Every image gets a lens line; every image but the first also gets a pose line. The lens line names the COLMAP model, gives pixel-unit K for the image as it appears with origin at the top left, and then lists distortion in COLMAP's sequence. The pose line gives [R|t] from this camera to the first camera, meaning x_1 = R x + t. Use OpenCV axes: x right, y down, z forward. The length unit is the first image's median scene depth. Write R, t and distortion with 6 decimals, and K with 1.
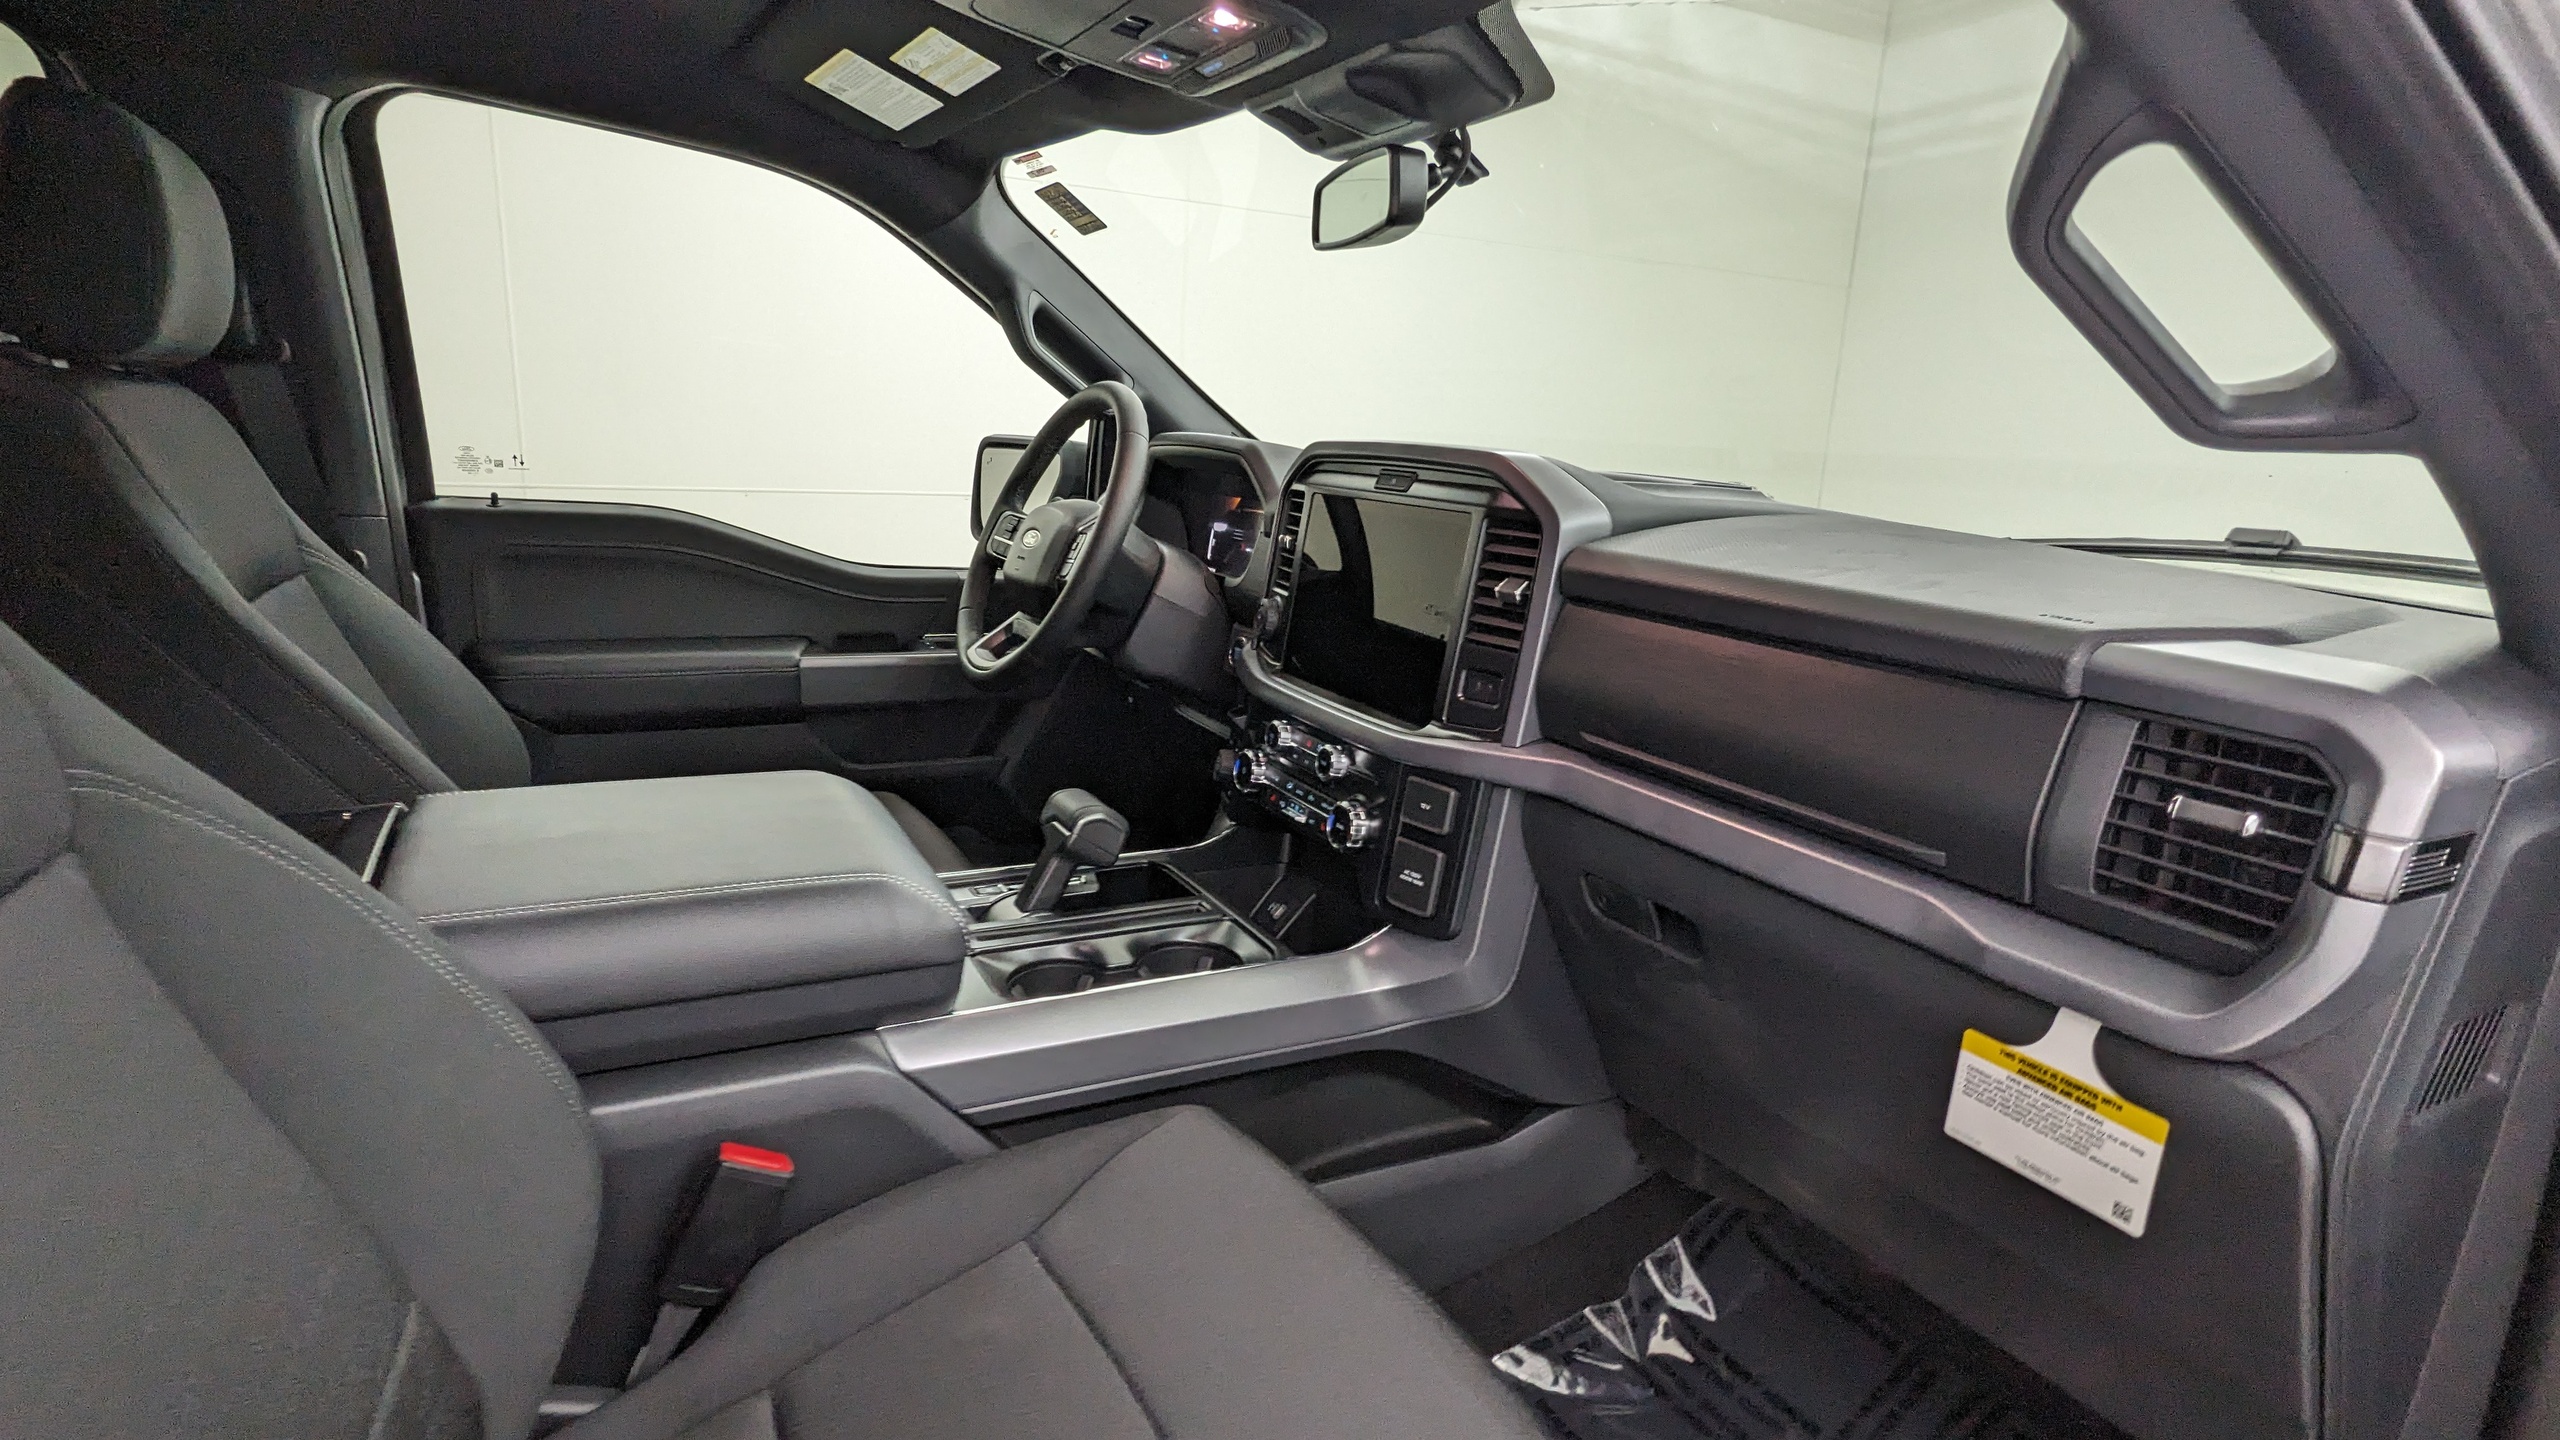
lens RADIAL K [[1253.4, 0, 1270.4], [0, 1253.4, 715.1], [0, 0, 1]] dist [0.006419, -0.006300]
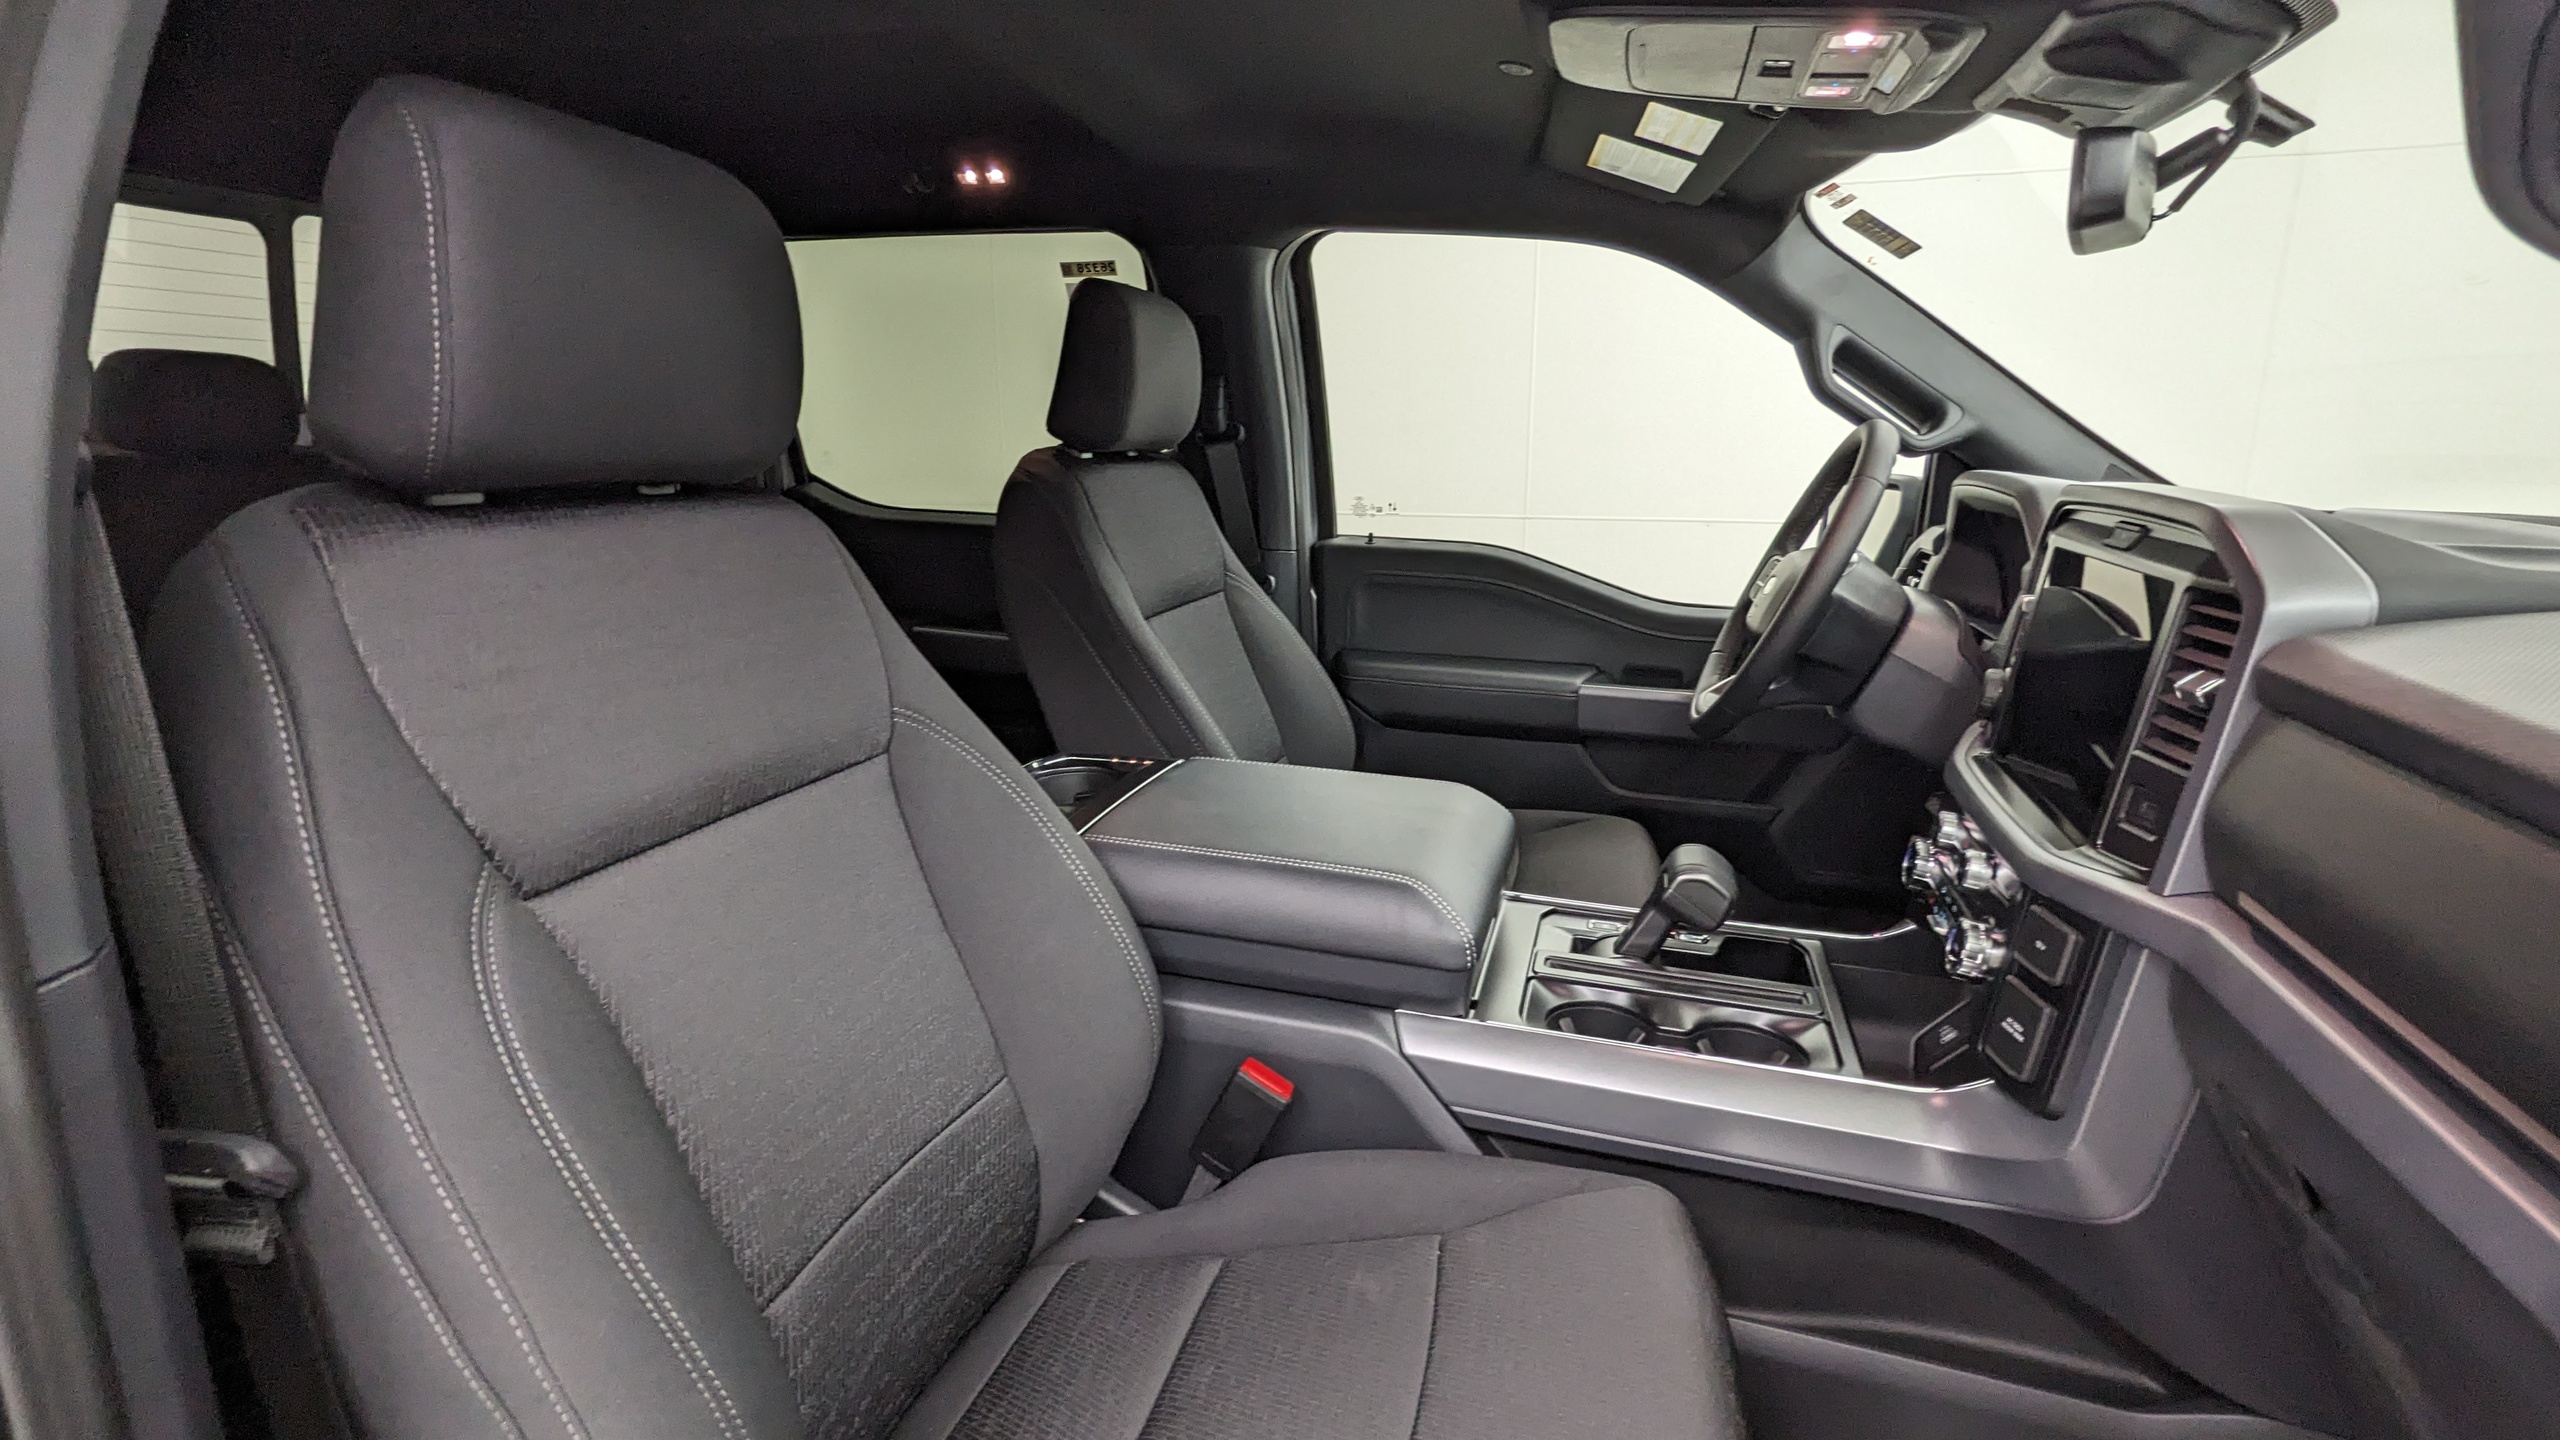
lens RADIAL K [[1253.4, 0, 1265.8], [0, 1253.4, 710.5], [0, 0, 1]] dist [0.006419, -0.006300]
pose [[0.687809, 0.112151, -0.717175, 0.311646], [-0.126836, 0.991362, 0.033386, -0.036456], [0.714724, 0.068000, 0.696093, 0.070174]]
